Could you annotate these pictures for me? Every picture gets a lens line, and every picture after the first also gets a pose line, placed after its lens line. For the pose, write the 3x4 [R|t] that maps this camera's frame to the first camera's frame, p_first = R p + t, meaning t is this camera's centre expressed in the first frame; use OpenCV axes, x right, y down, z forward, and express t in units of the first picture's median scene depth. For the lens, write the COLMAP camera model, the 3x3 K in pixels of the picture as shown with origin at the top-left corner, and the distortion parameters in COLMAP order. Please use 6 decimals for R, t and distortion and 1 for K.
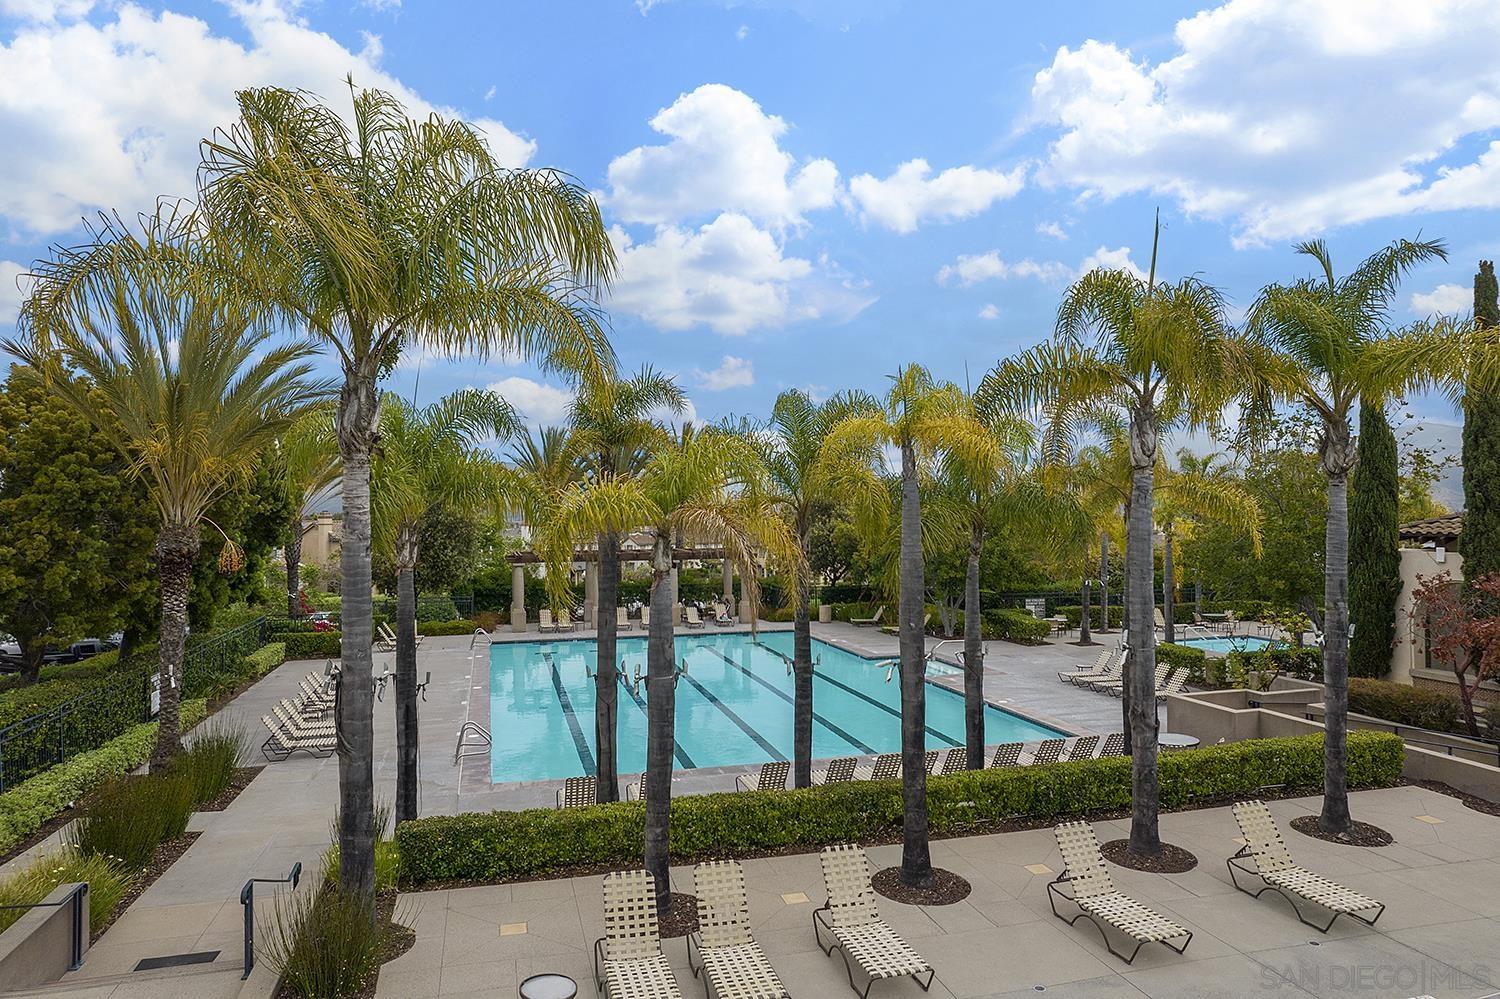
lens RADIAL K [[955.7, 0, 755.7], [0, 955.7, 511.2], [0, 0, 1]] dist [-0.030381, 0.012787]
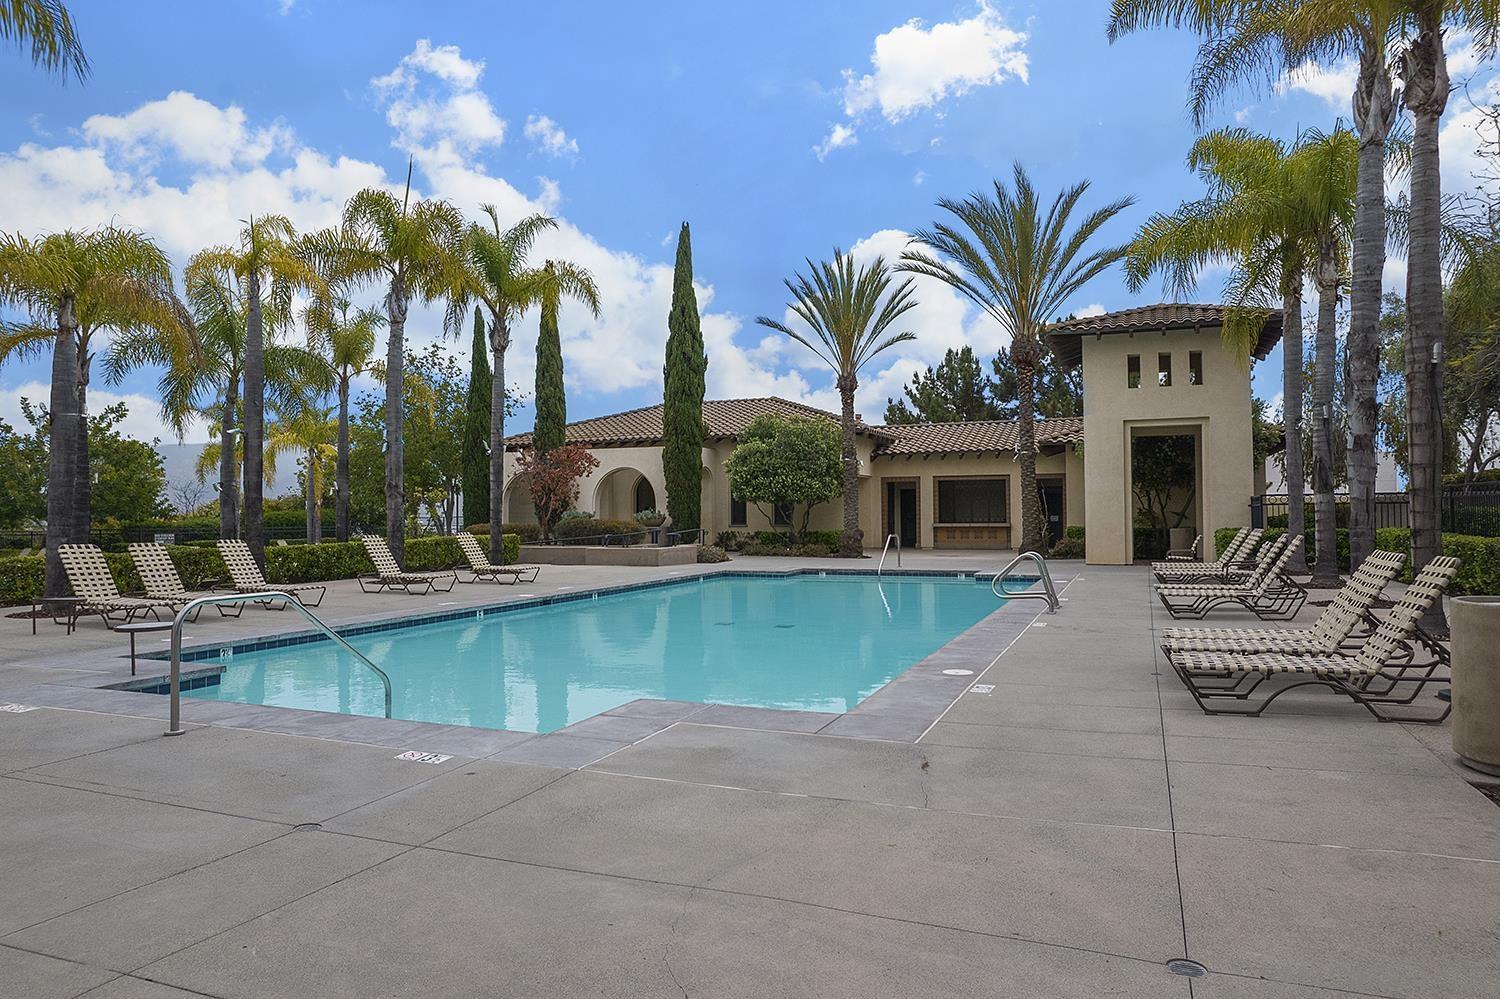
lens RADIAL K [[955.7, 0, 754.9], [0, 955.7, 497.4], [0, 0, 1]] dist [-0.030381, 0.012787]
pose [[0.604085, 0.013916, 0.796798, -0.452800], [0.004146, 0.999779, -0.020605, 0.263886], [-0.796909, 0.015751, 0.603894, -0.372066]]
